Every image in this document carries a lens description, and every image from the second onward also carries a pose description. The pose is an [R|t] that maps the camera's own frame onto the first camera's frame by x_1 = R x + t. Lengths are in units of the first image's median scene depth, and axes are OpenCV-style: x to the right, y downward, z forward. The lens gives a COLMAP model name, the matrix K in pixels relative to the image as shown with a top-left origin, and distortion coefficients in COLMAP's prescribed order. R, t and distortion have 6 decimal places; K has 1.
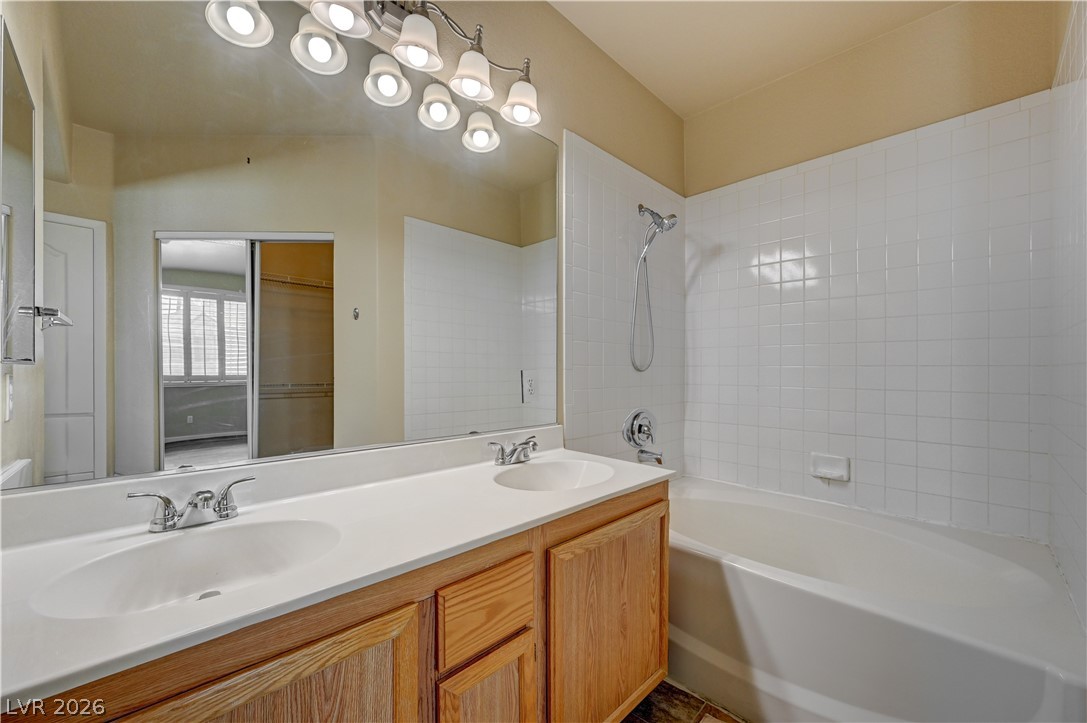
lens RADIAL K [[430.8, 0, 548.3], [0, 430.8, 366.1], [0, 0, 1]] dist [-0.000071, 0.000027]
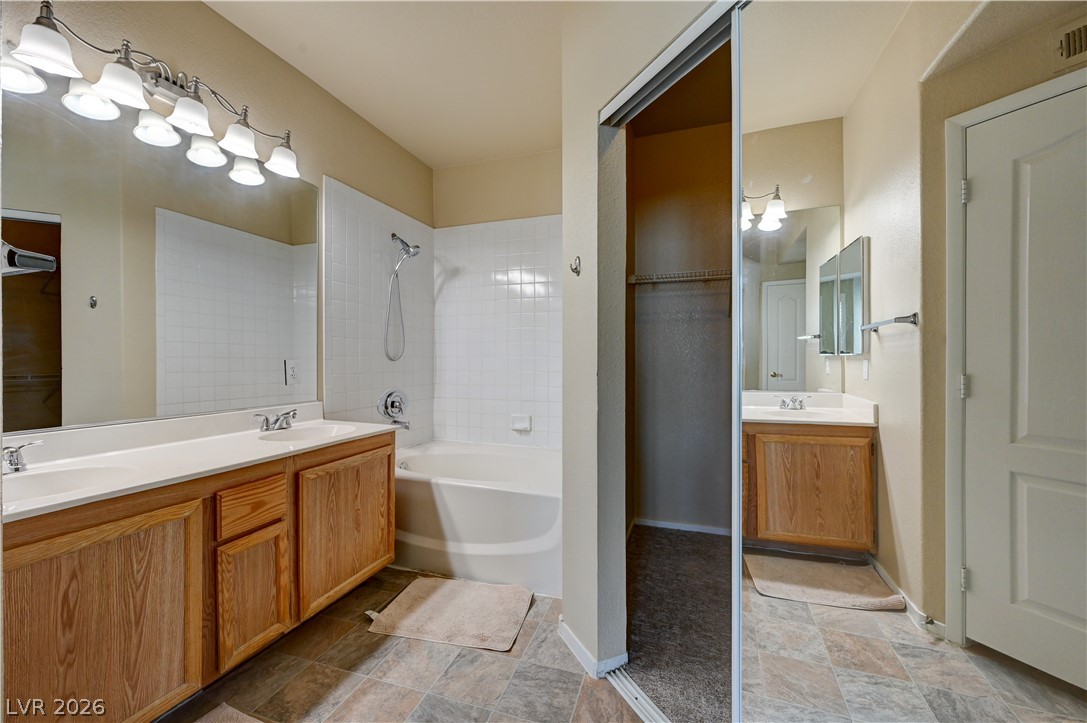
lens RADIAL K [[430.7, 0, 545.9], [0, 430.7, 358.7], [0, 0, 1]] dist [0.000062, -0.000278]
pose [[0.900496, -0.000588, 0.434863, 0.100210], [-0.002234, 0.999980, 0.005978, -0.004671], [-0.434858, -0.006354, 0.900477, -0.626908]]
